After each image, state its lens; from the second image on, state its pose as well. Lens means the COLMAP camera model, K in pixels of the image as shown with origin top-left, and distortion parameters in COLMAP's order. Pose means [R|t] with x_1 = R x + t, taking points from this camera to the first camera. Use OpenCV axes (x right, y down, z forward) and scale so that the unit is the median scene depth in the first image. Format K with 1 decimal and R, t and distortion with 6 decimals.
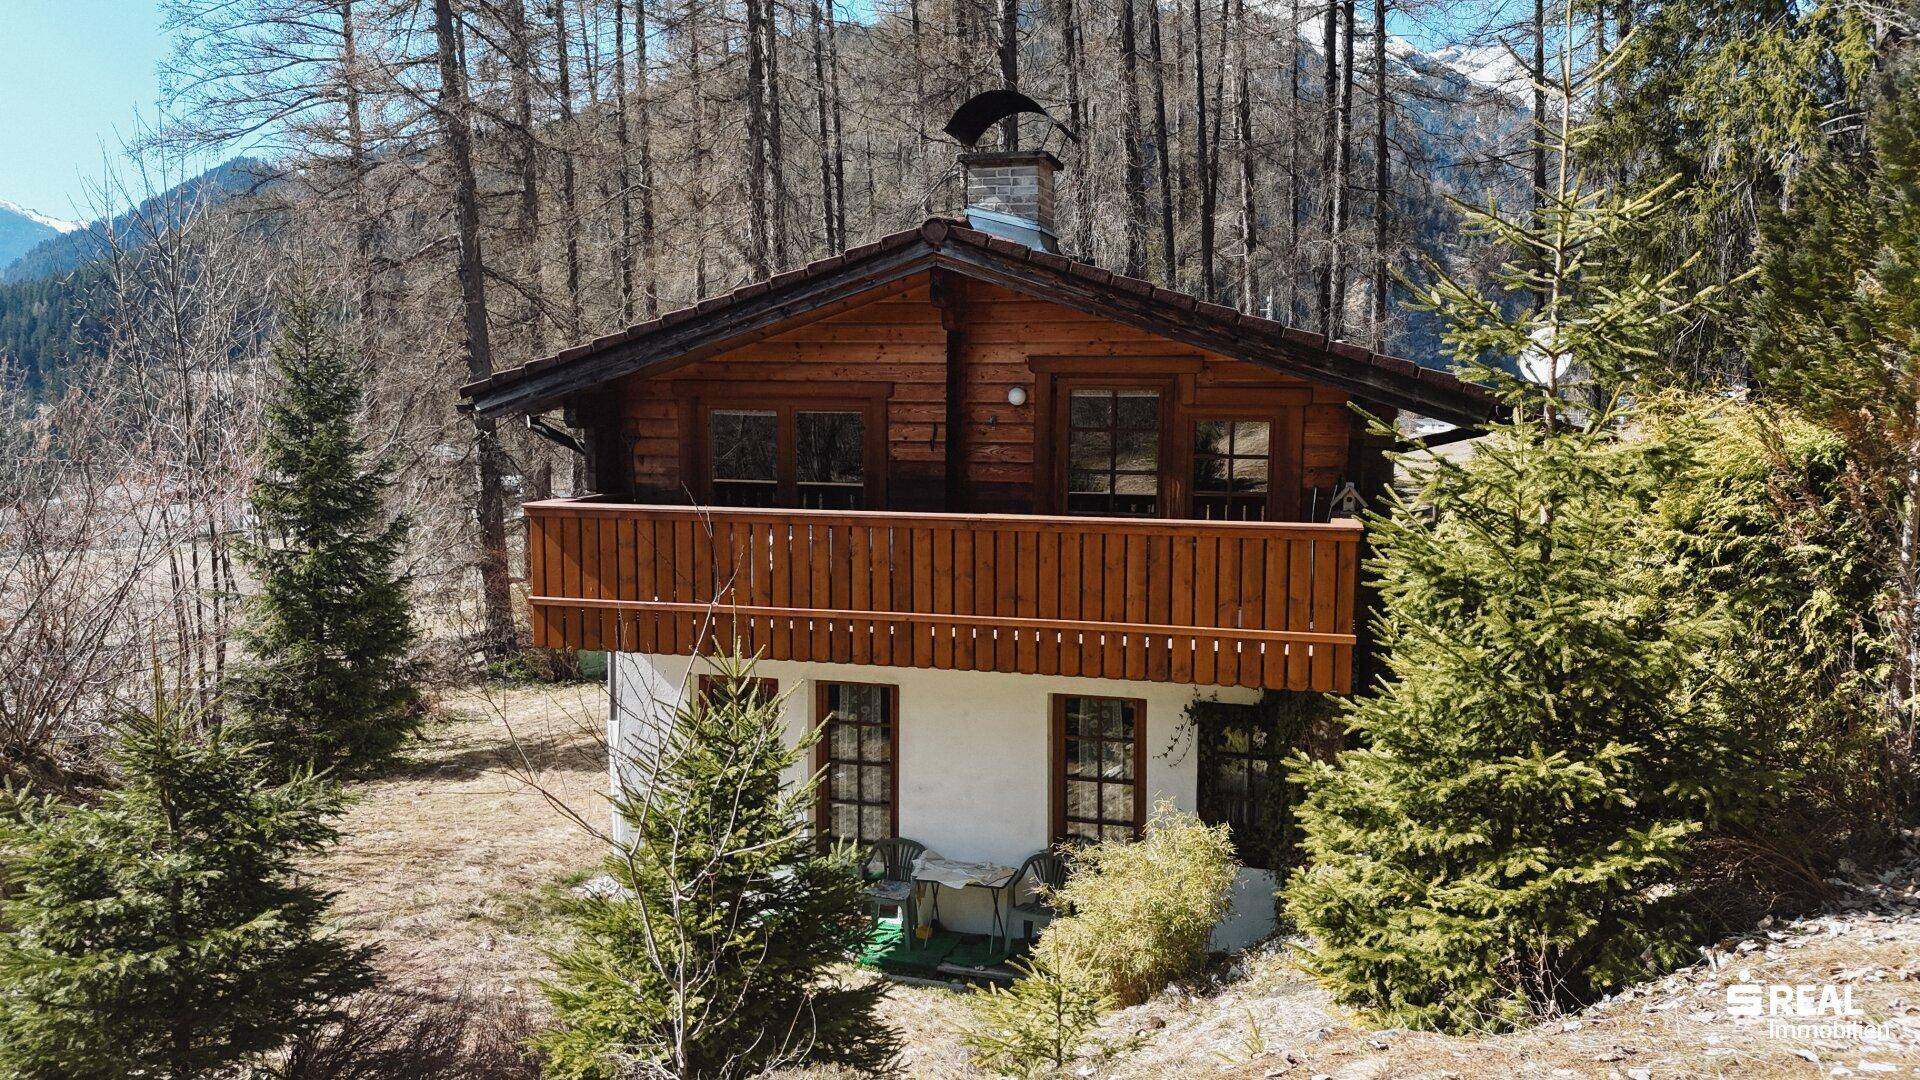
lens RADIAL K [[1418.2, 0, 962.4], [0, 1418.2, 536.9], [0, 0, 1]] dist [0.072330, -0.026926]
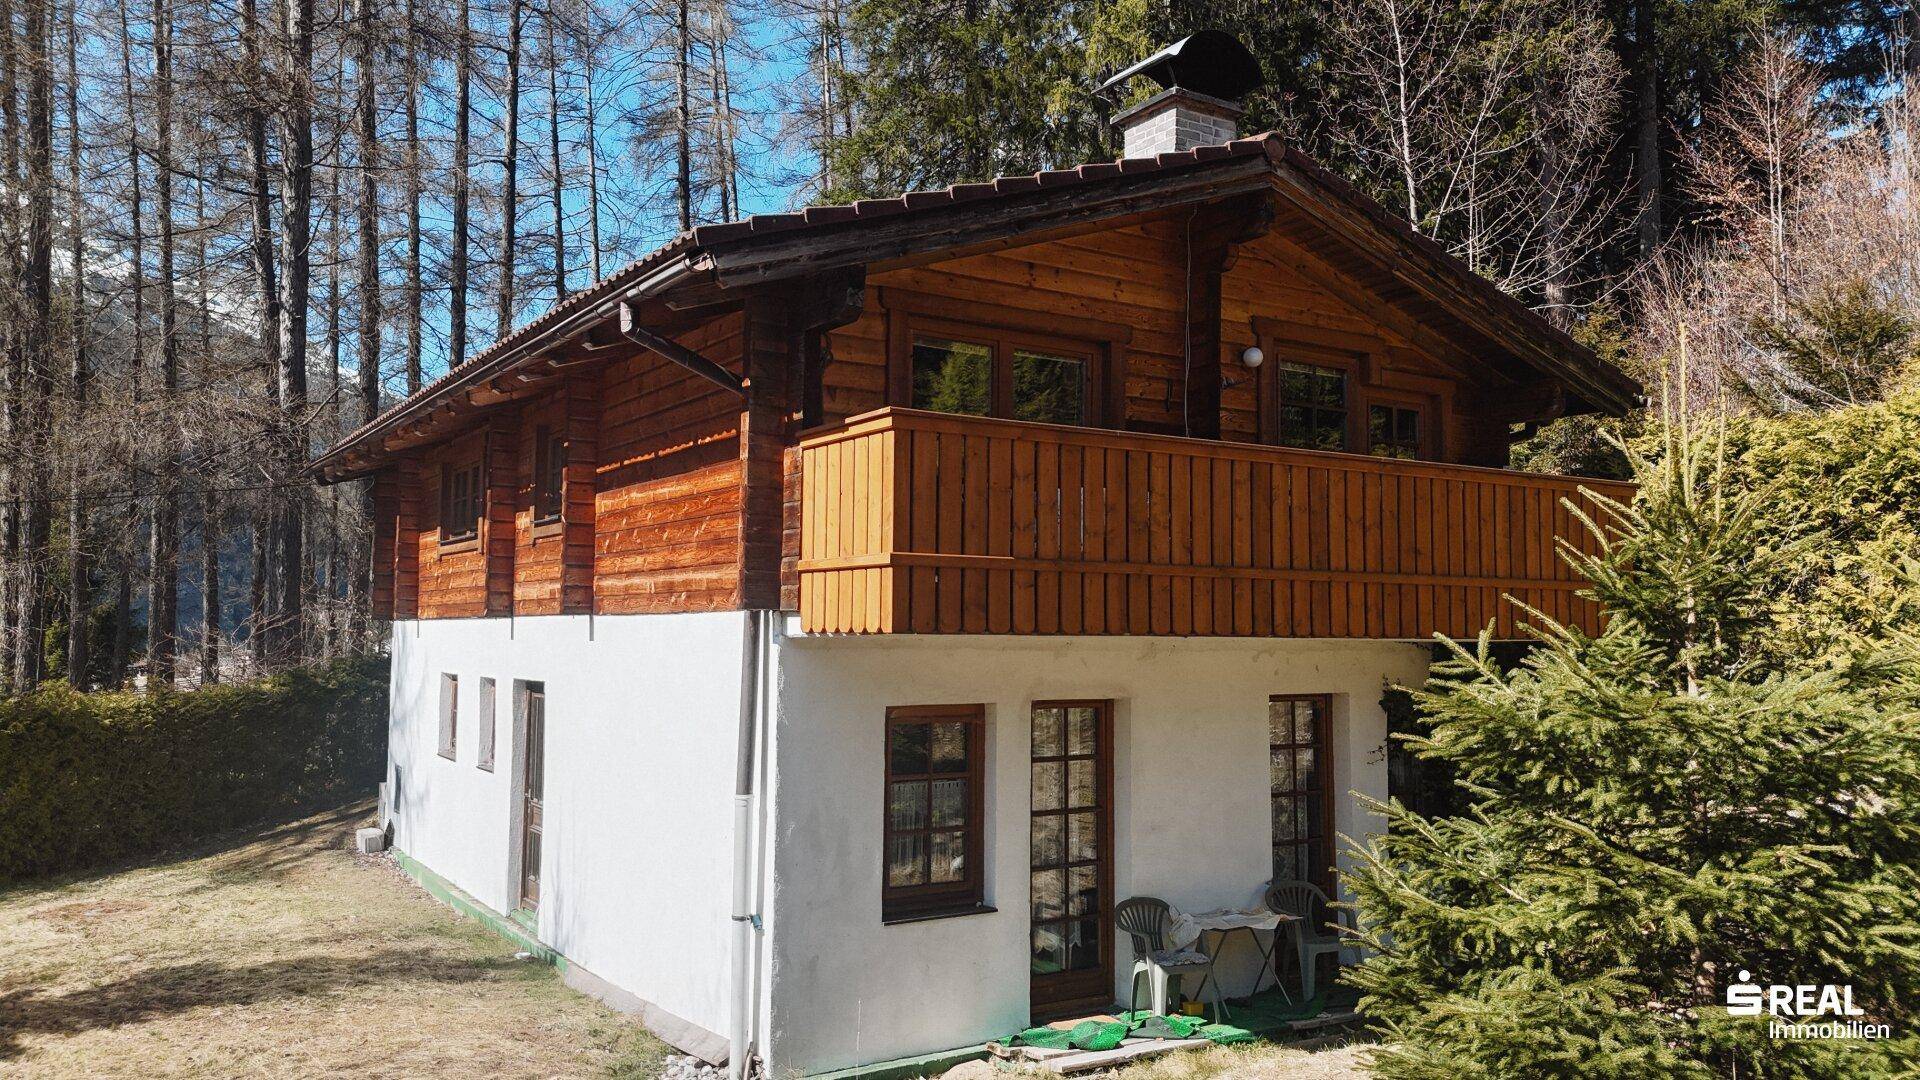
lens RADIAL K [[1418.2, 0, 962.1], [0, 1418.2, 540.9], [0, 0, 1]] dist [0.072330, -0.026926]
pose [[0.676108, 0.048250, 0.735221, -0.740906], [0.076287, 0.987906, -0.134986, 0.123340], [-0.732843, 0.147352, 0.664251, 0.547343]]
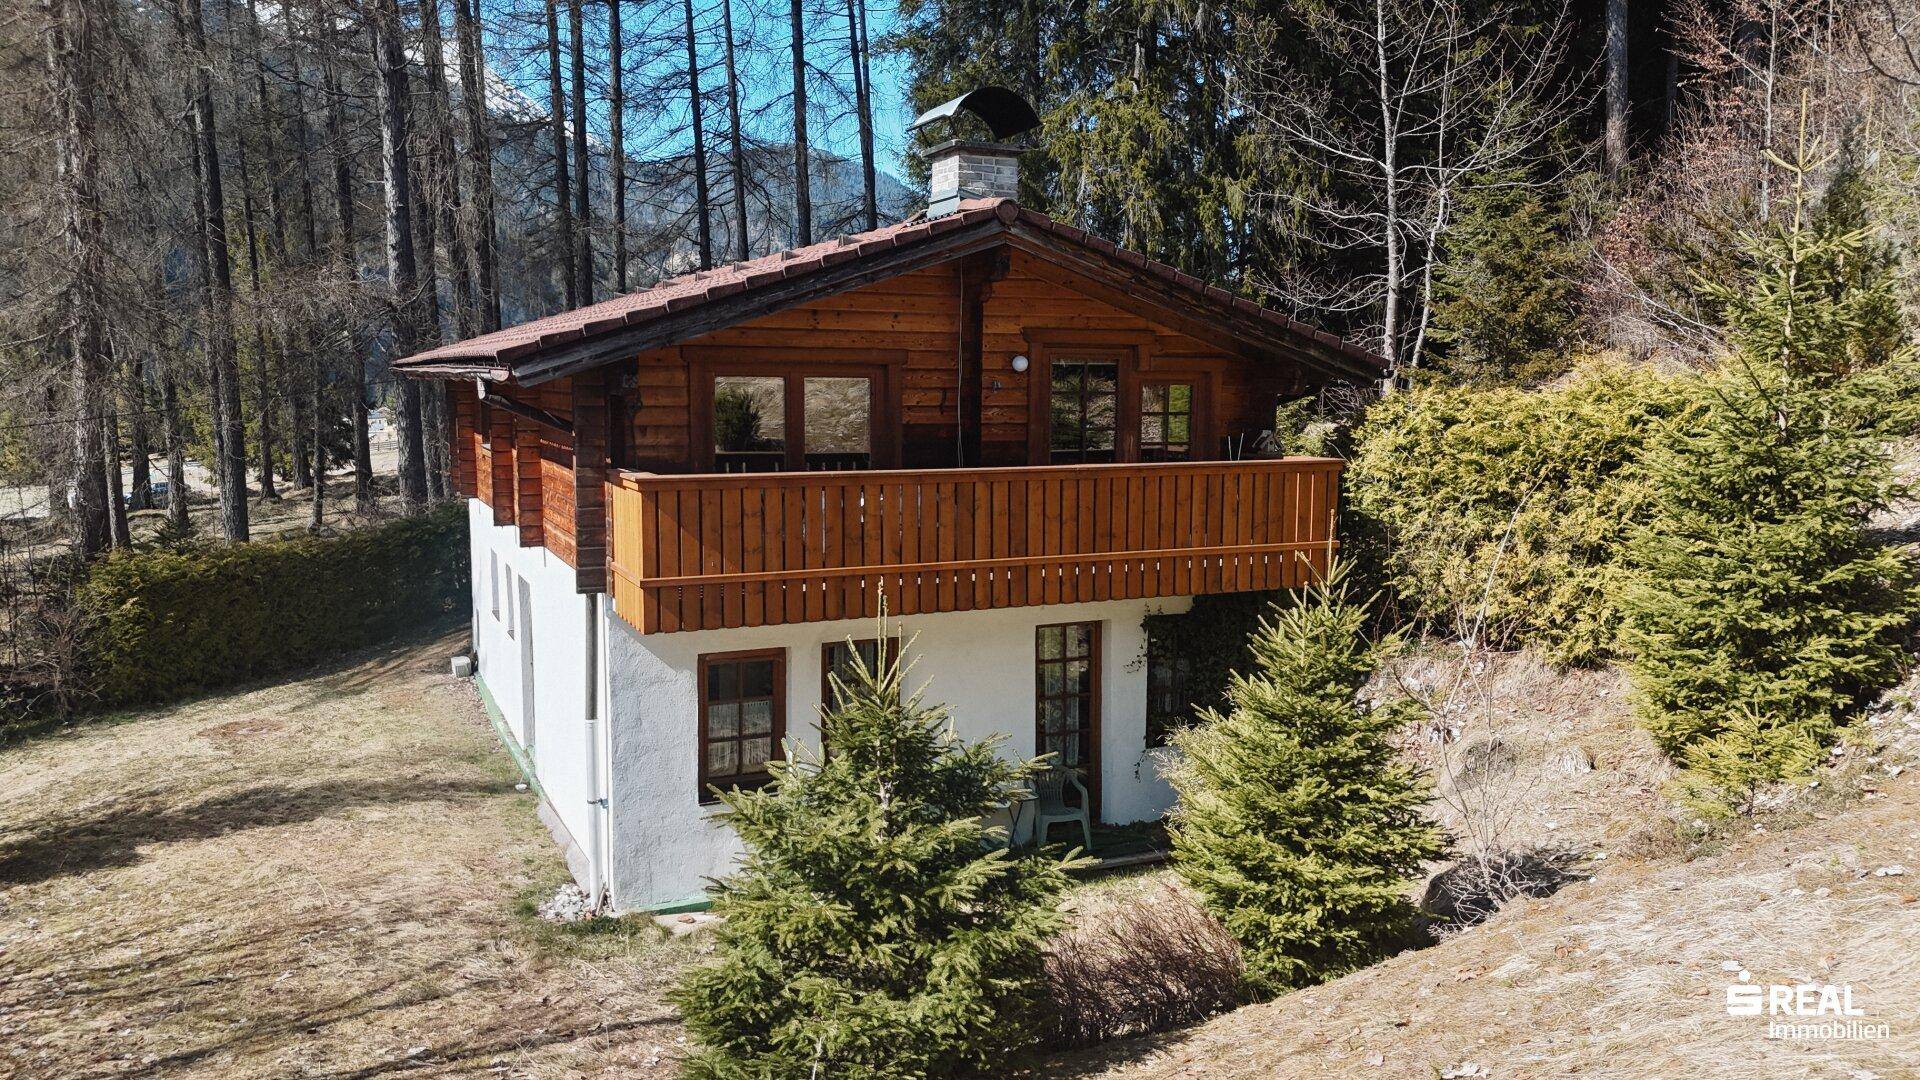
lens RADIAL K [[1418.2, 0, 965.7], [0, 1418.2, 547.3], [0, 0, 1]] dist [0.072330, -0.026926]
pose [[0.771522, -0.076723, 0.631560, -0.709808], [0.067918, 0.996962, 0.038143, 0.000173], [-0.632567, 0.013466, 0.774388, 0.158165]]
